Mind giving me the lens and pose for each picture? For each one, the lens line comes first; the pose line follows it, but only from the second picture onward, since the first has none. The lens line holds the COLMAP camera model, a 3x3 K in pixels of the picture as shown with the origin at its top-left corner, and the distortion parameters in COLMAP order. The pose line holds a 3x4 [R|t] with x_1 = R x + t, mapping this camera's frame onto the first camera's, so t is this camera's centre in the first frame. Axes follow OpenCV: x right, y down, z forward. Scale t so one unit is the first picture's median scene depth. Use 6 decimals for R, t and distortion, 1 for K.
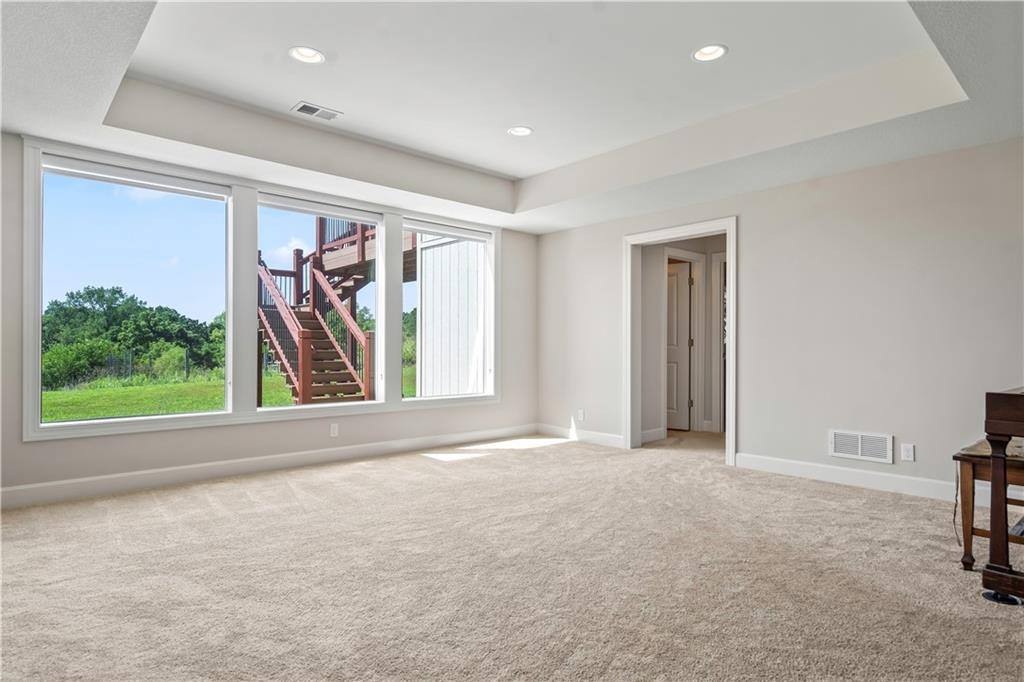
lens RADIAL K [[568.9, 0, 511.4], [0, 568.9, 345.3], [0, 0, 1]] dist [-0.002642, -0.000195]
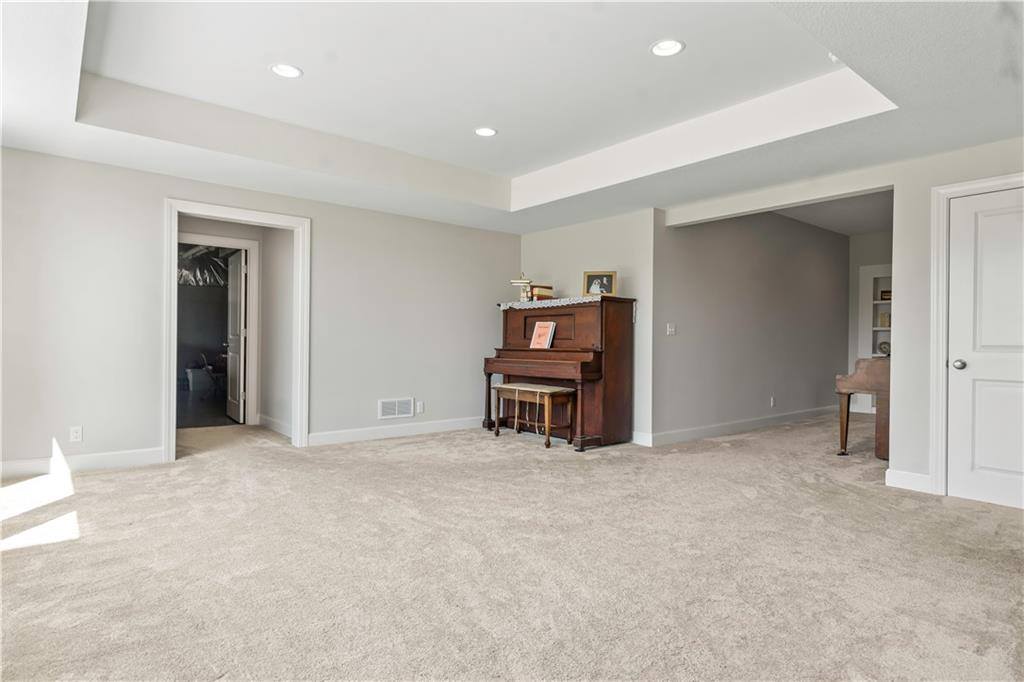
lens RADIAL K [[568.9, 0, 511.4], [0, 568.9, 339.3], [0, 0, 1]] dist [-0.002642, -0.000195]
pose [[0.059105, -0.006324, 0.998232, -0.769016], [-0.018760, 0.999796, 0.007445, -0.010801], [-0.998075, -0.019167, 0.058974, 0.616070]]
